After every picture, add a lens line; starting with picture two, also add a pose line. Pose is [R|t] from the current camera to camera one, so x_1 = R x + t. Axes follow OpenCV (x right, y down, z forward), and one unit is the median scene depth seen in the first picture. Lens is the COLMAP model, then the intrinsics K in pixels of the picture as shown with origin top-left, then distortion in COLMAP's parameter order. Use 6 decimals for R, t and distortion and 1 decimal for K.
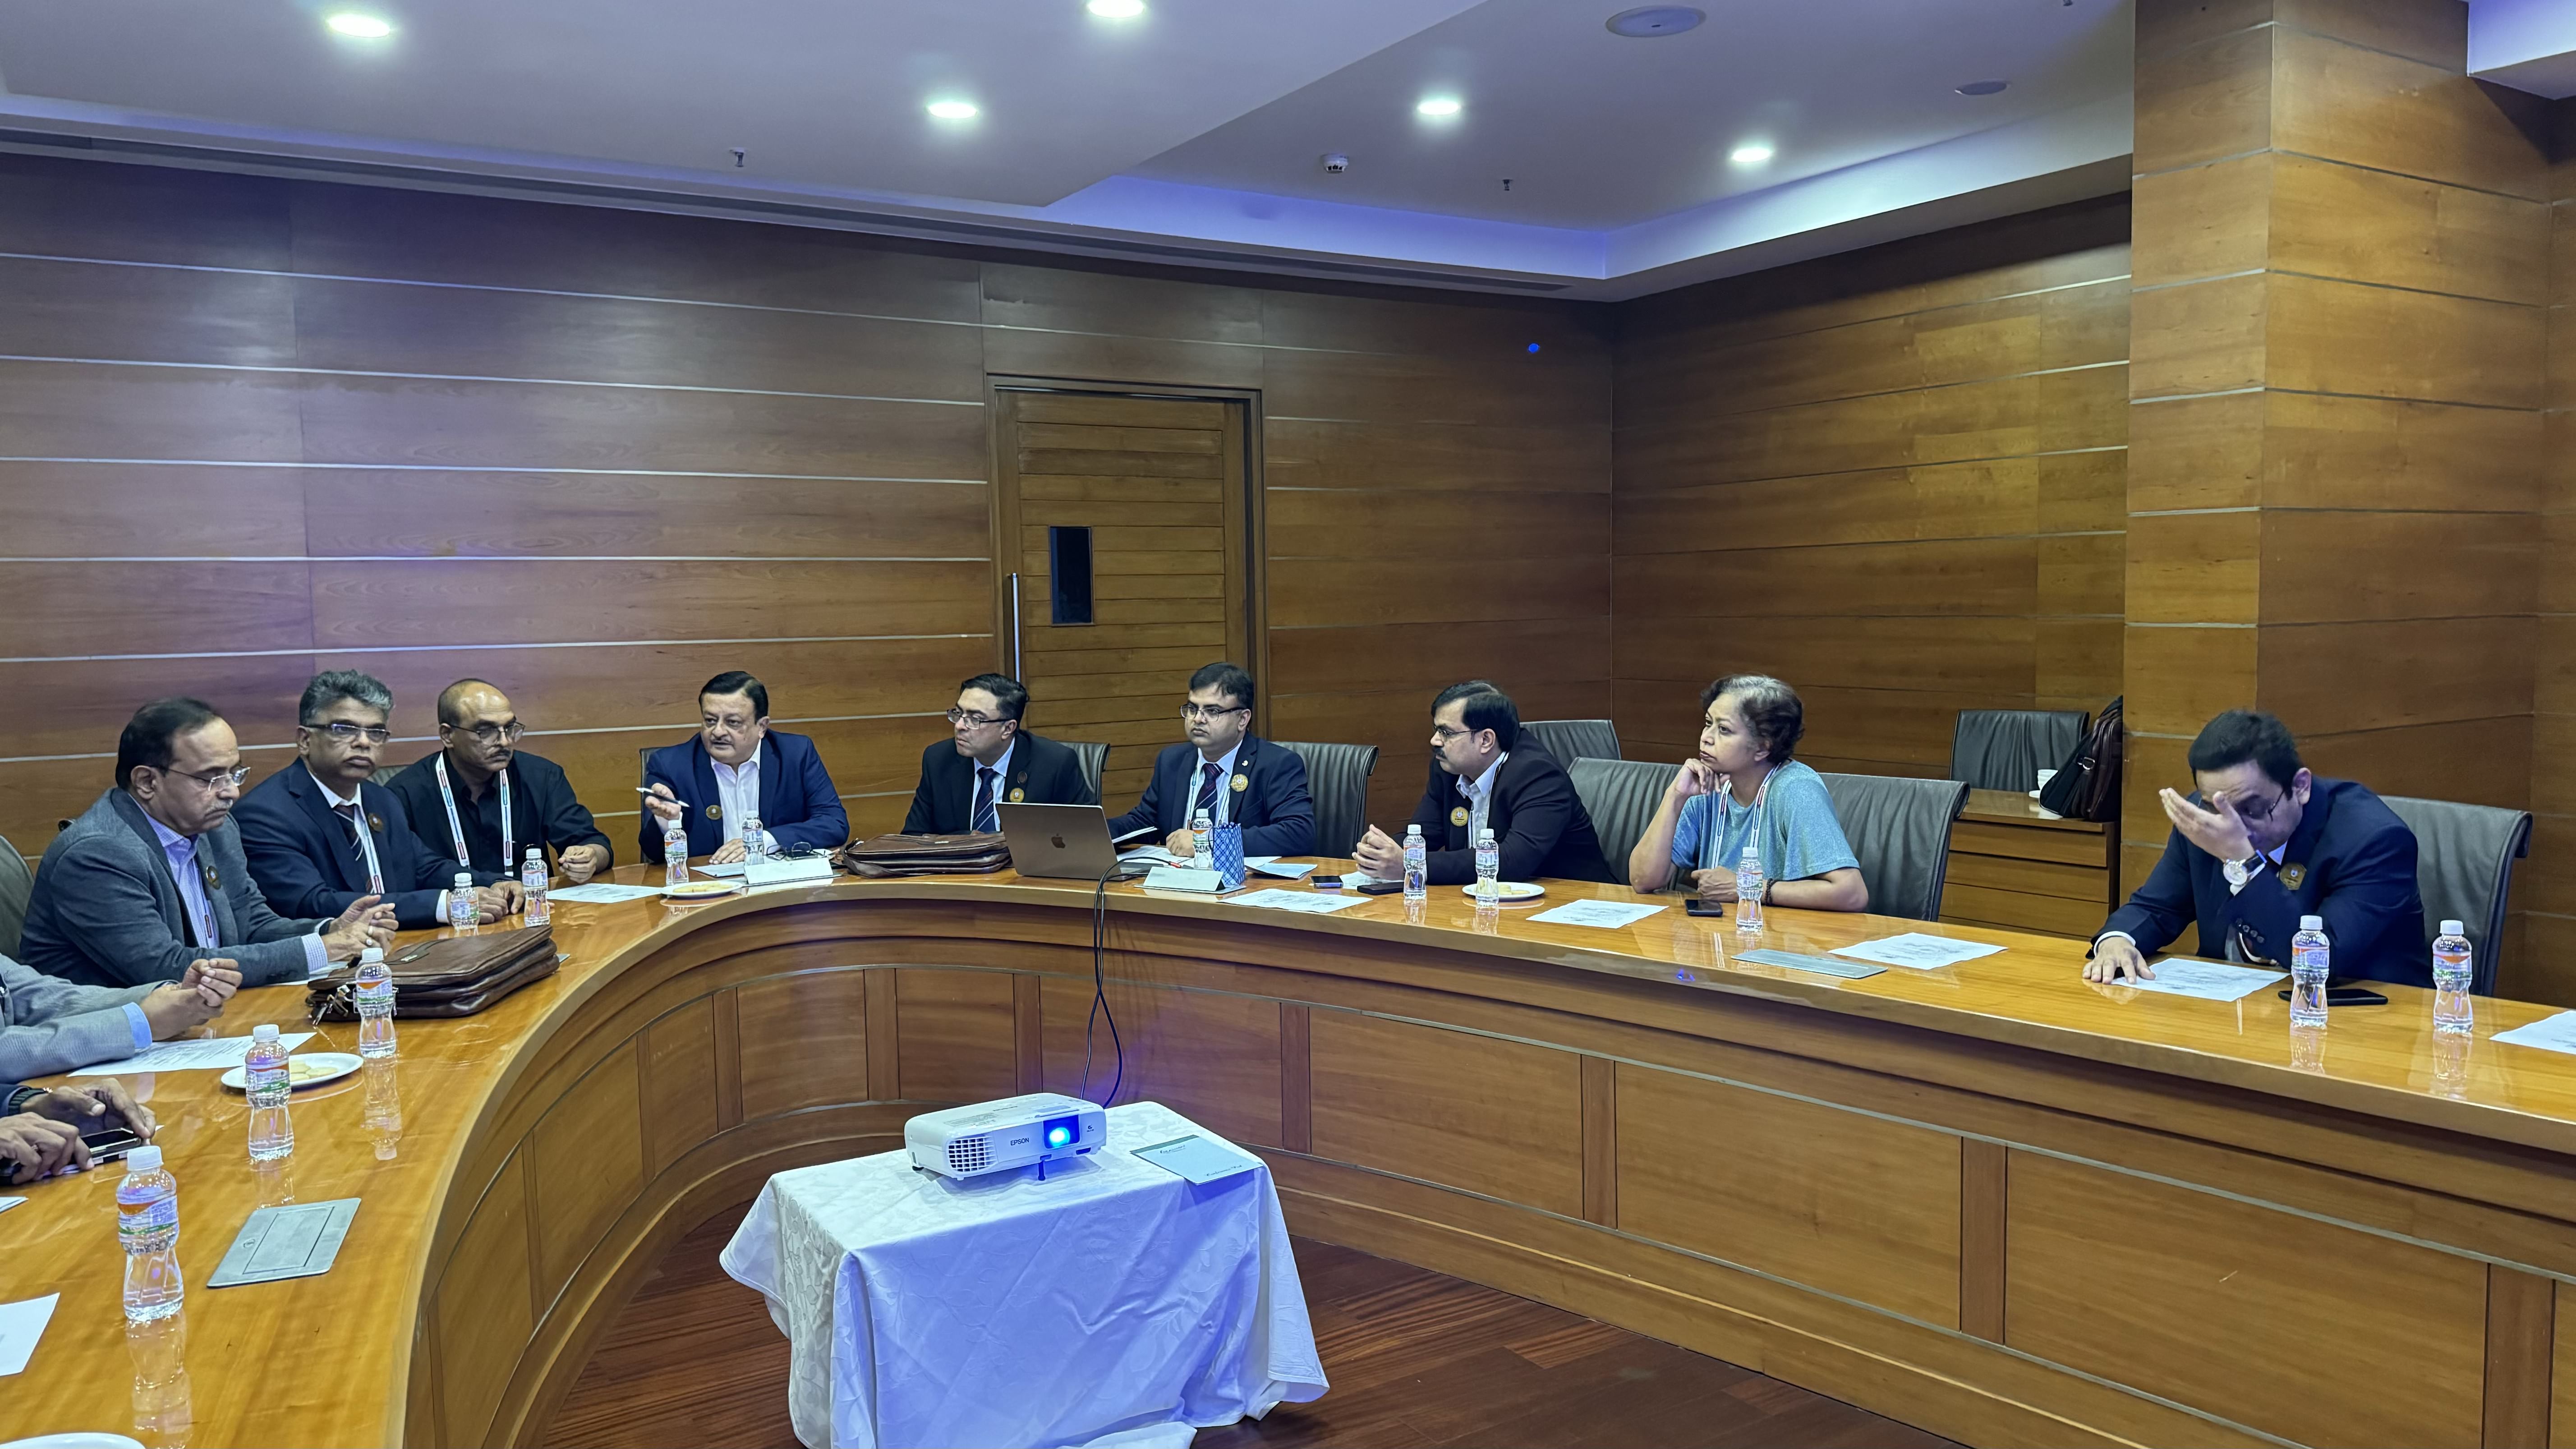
lens RADIAL K [[1822.4, 0, 1286.6], [0, 1822.4, 751.6], [0, 0, 1]] dist [0.064993, -0.080271]
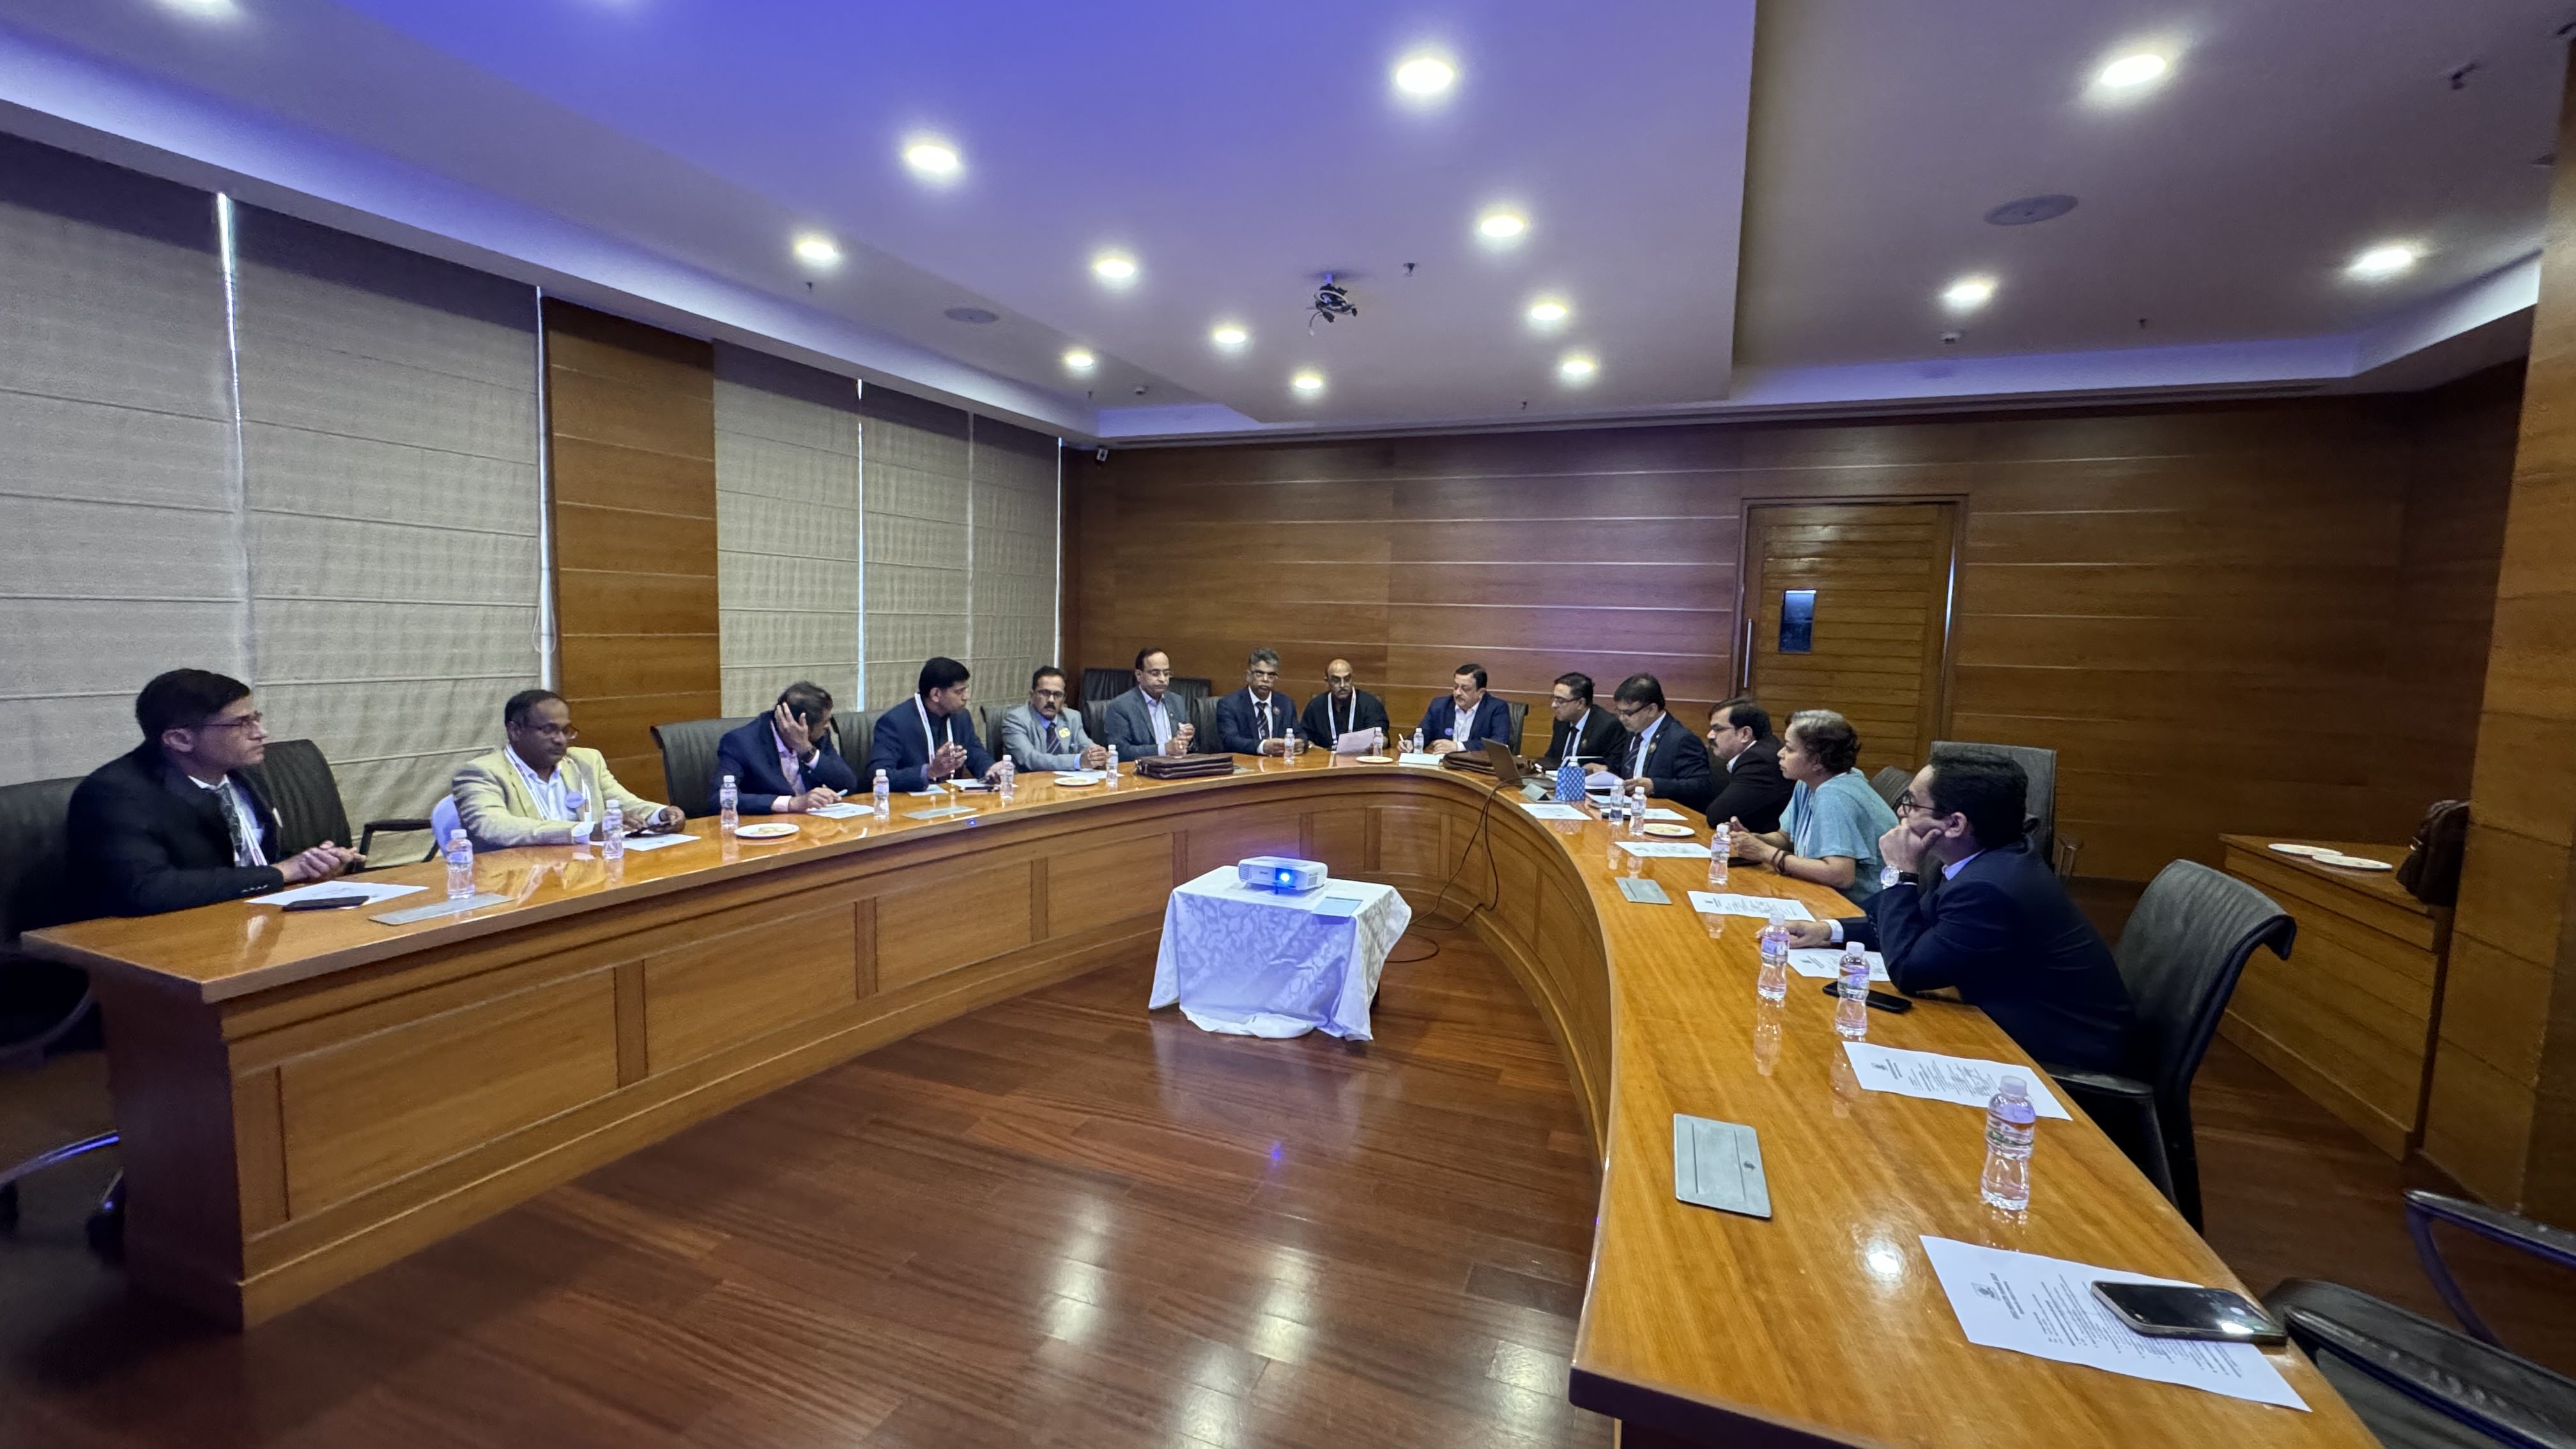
lens RADIAL K [[1055.3, 0, 1276.7], [0, 1055.3, 739.4], [0, 0, 1]] dist [-0.002781, 0.000723]
pose [[0.577142, 0.126355, -0.806809, 0.475453], [-0.102100, 0.991370, 0.082223, -0.031668], [0.810236, 0.034921, 0.585062, 0.131220]]
